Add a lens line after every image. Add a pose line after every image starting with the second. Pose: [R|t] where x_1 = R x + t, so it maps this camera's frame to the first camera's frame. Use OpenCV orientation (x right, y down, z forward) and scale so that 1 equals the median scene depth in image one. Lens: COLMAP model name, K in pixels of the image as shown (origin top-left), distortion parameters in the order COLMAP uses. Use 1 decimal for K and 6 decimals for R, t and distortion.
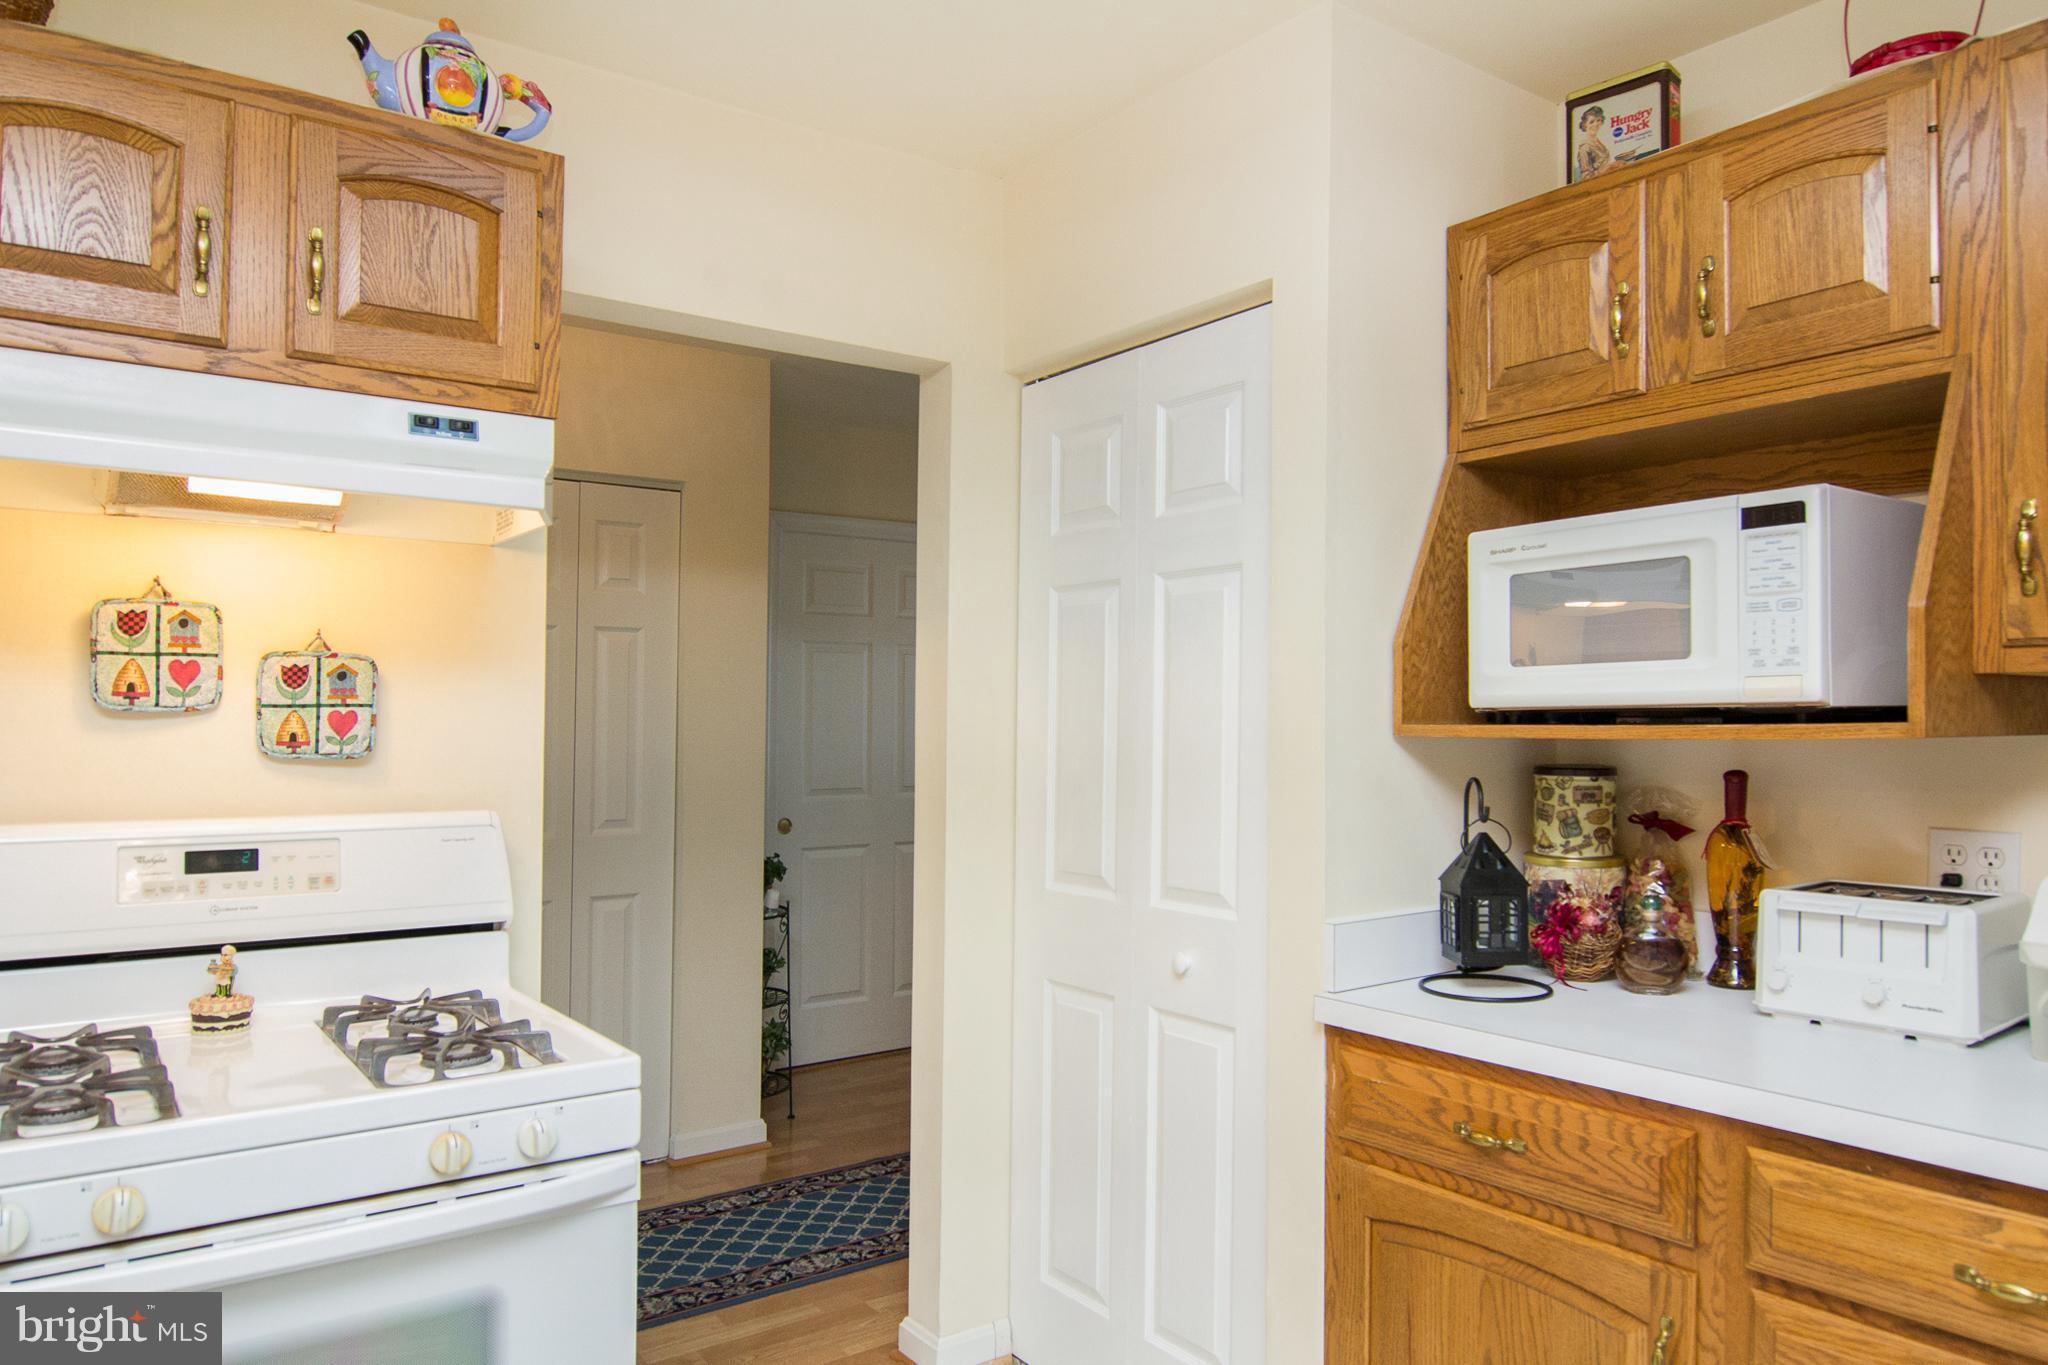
lens RADIAL K [[1439.3, 0, 1024.1], [0, 1439.3, 702.1], [0, 0, 1]] dist [-0.011836, -0.005270]
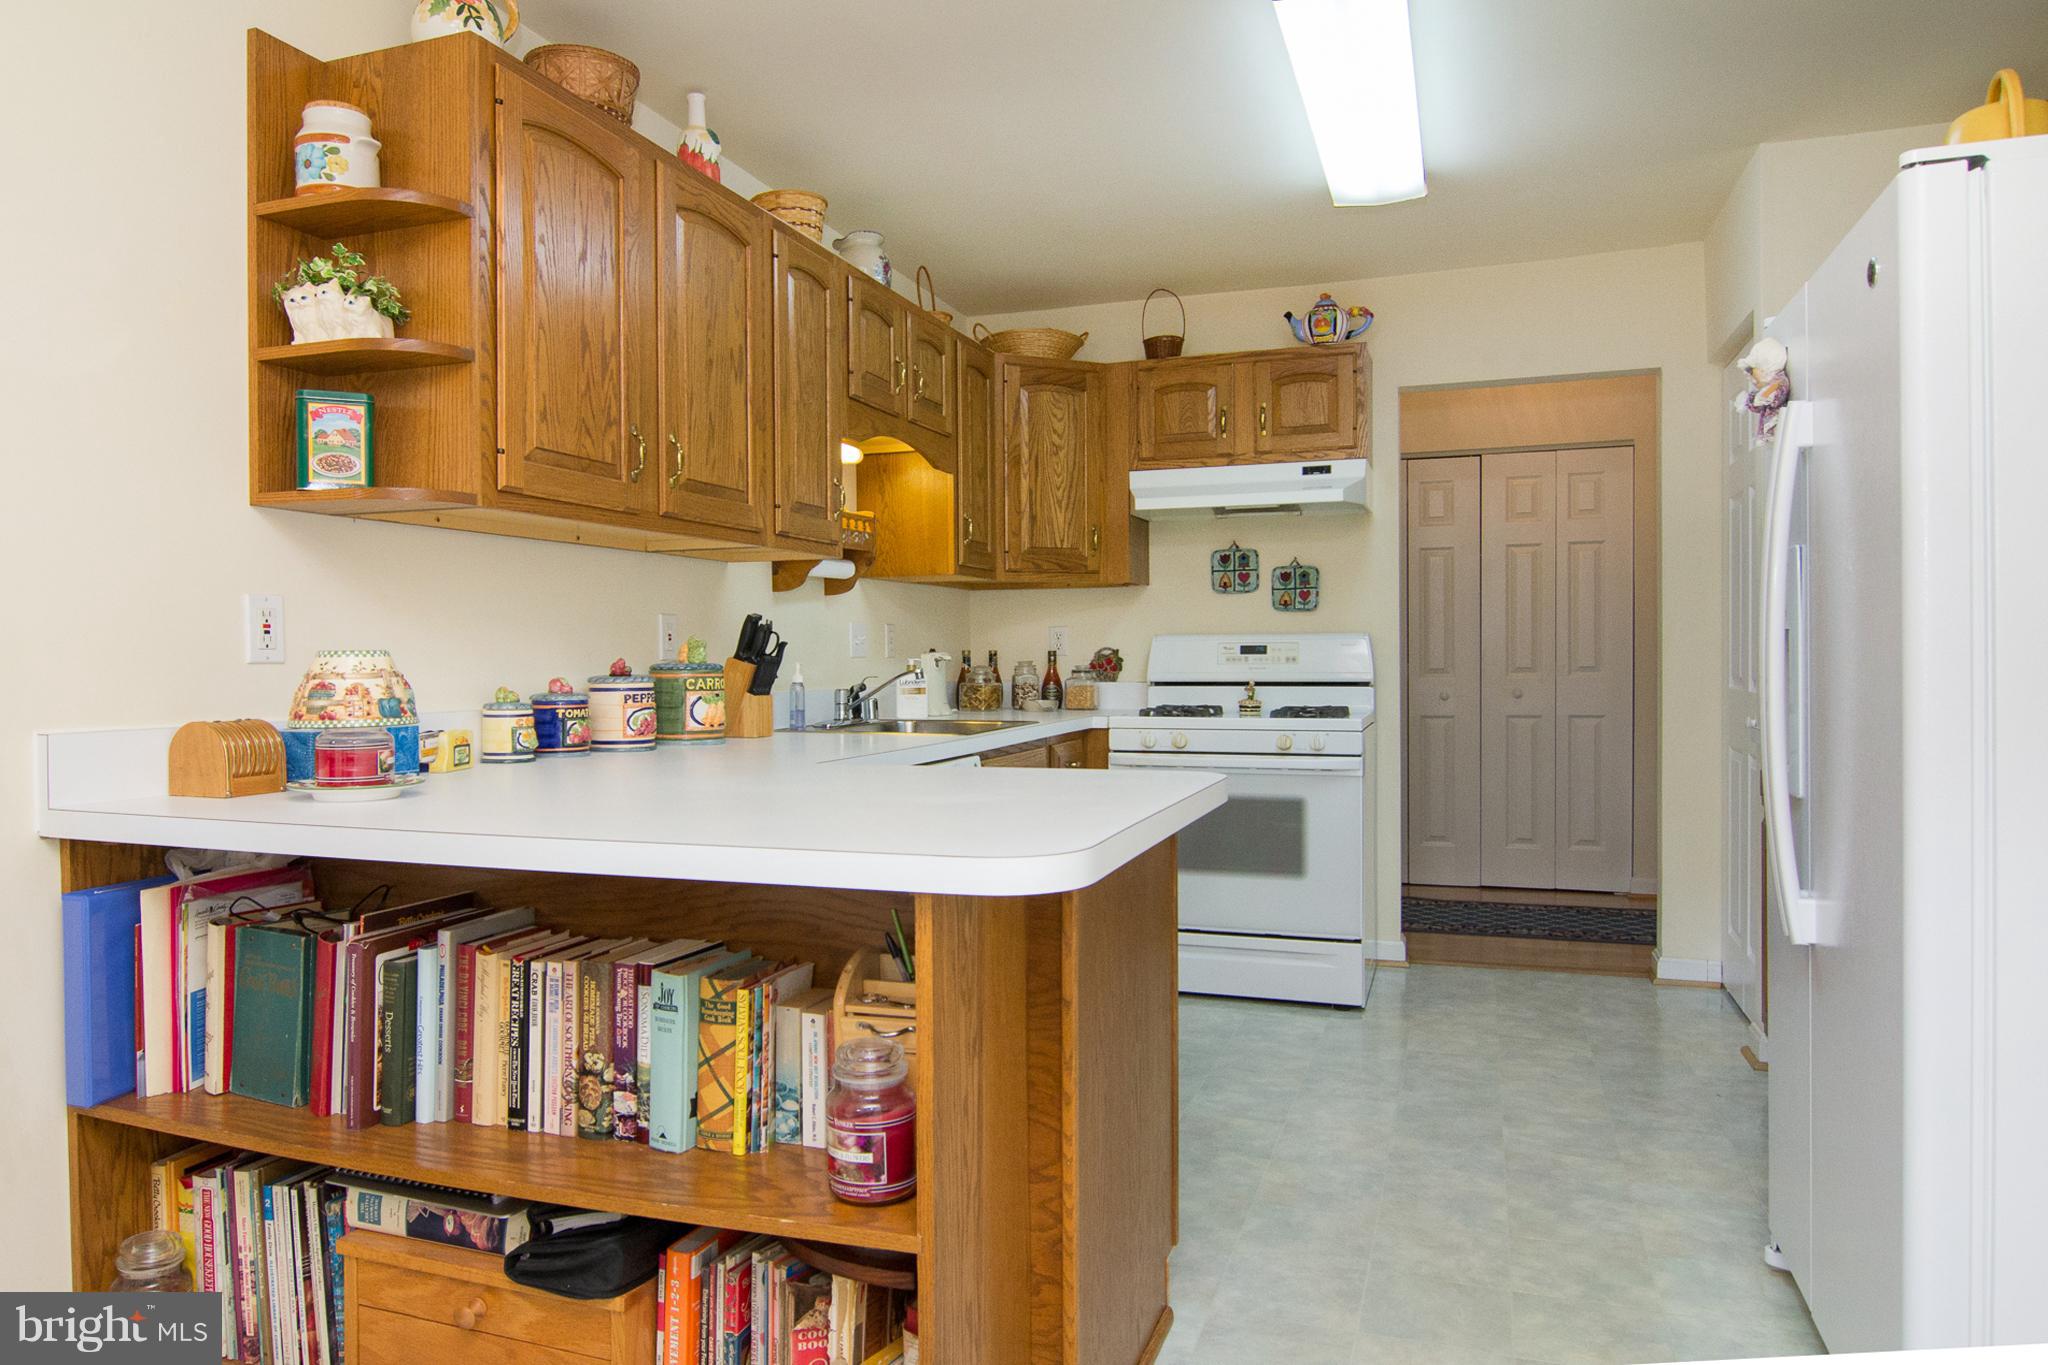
lens RADIAL K [[1381.1, 0, 1024.0], [0, 1381.1, 682.5], [0, 0, 1]] dist [-0.005328, -0.002527]
pose [[0.608675, 0.008035, -0.793379, 1.140049], [0.028395, 0.999088, 0.031902, 0.077713], [0.792911, -0.041946, 0.607892, -0.822638]]
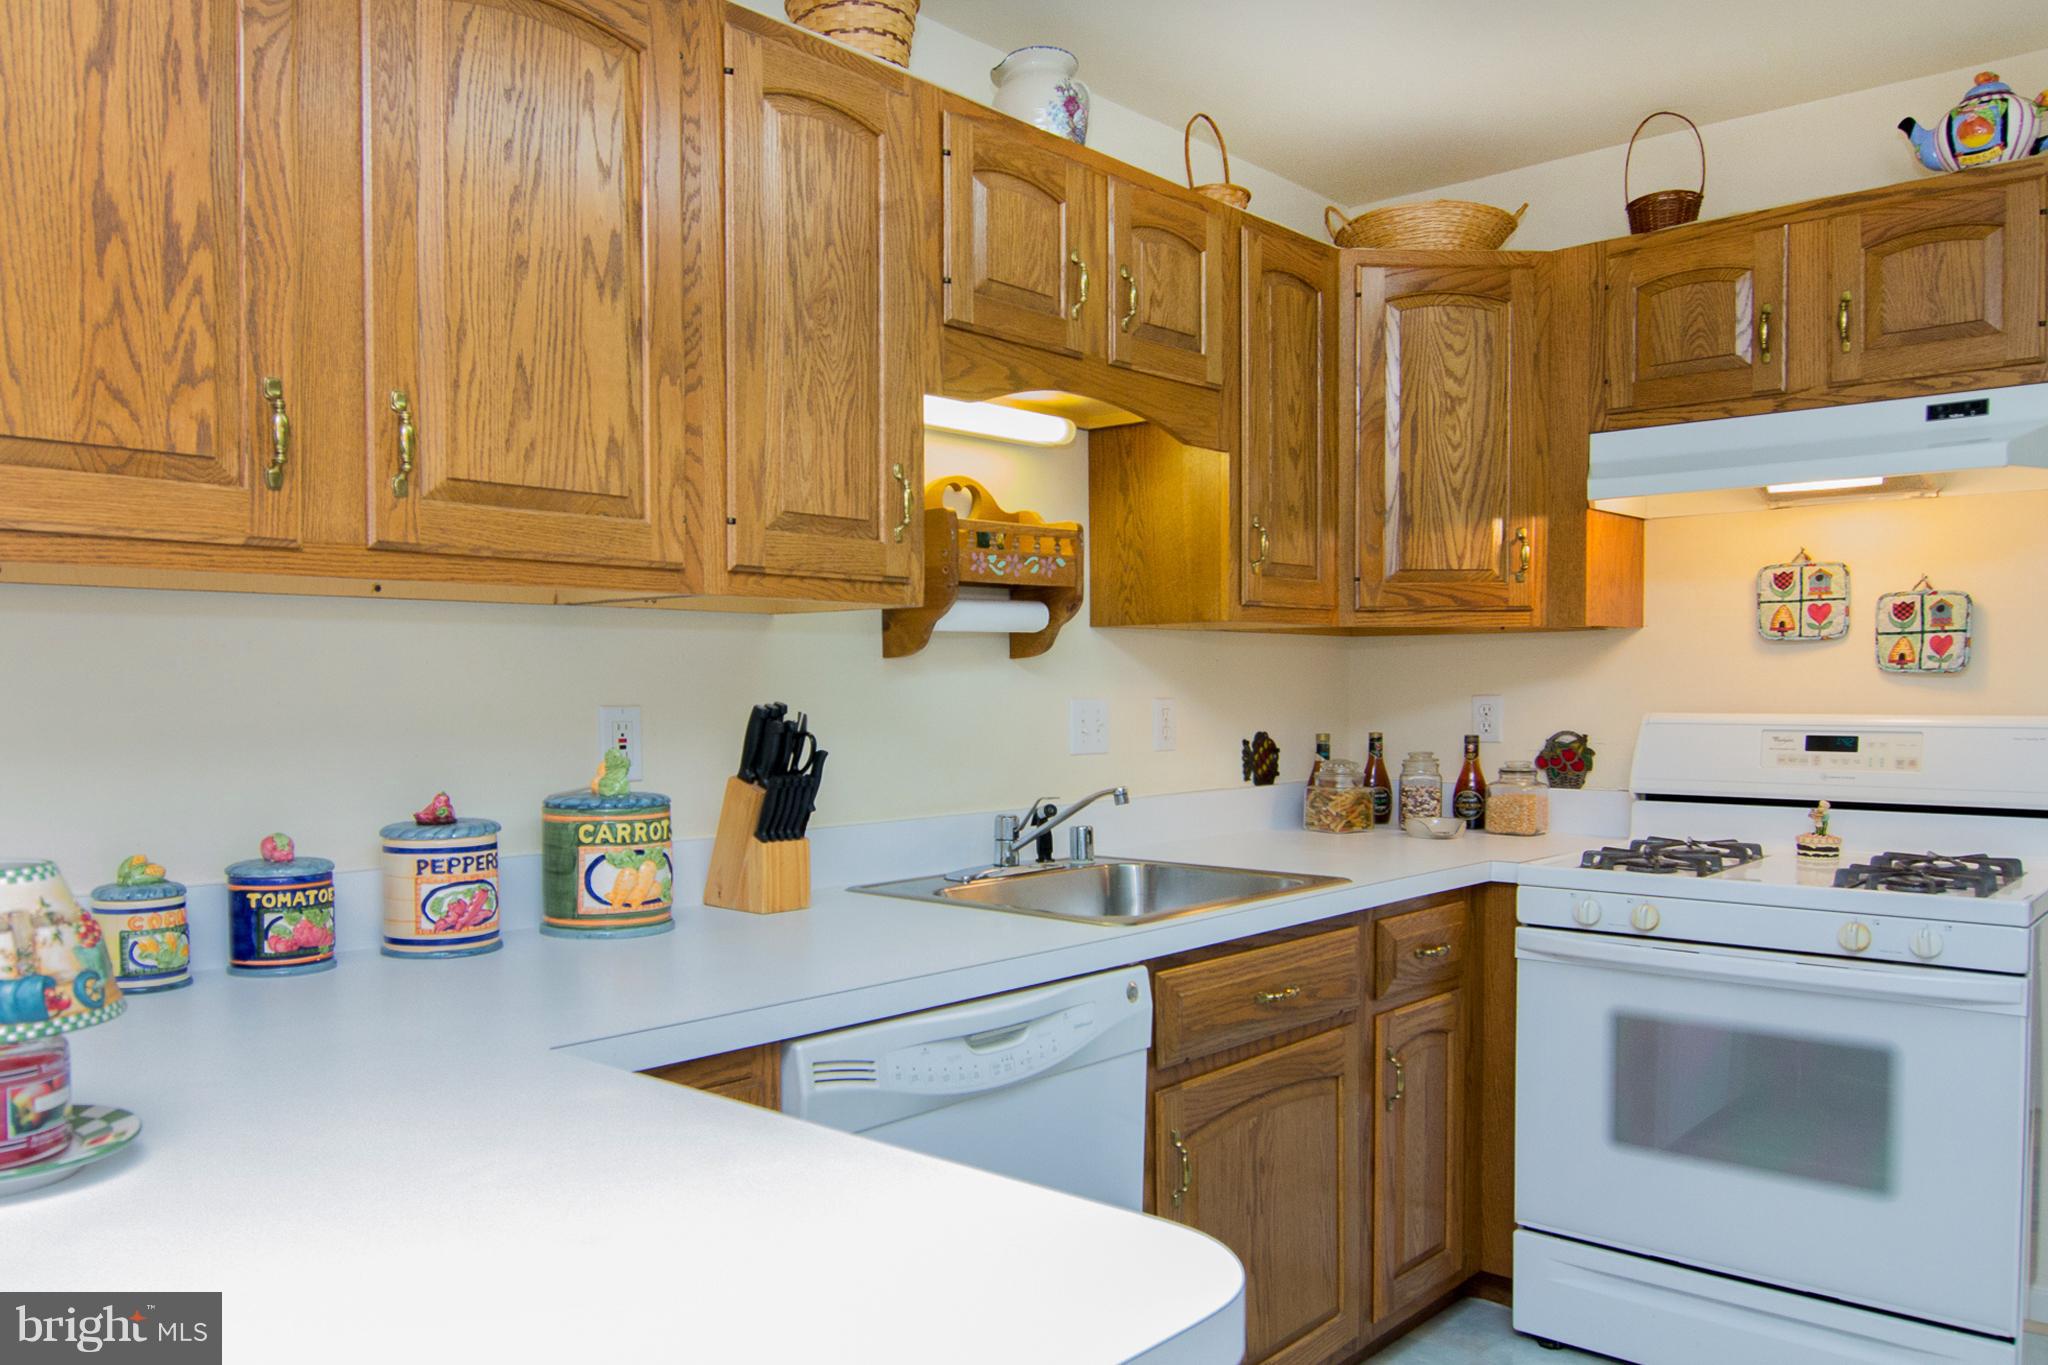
lens RADIAL K [[1526.3, 0, 1027.4], [0, 1526.3, 739.0], [0, 0, 1]] dist [-0.005020, -0.005342]
pose [[0.235997, 0.030986, -0.971260, 0.718057], [0.026799, 0.998904, 0.038379, 0.026318], [0.971384, -0.035086, 0.234908, -0.133451]]
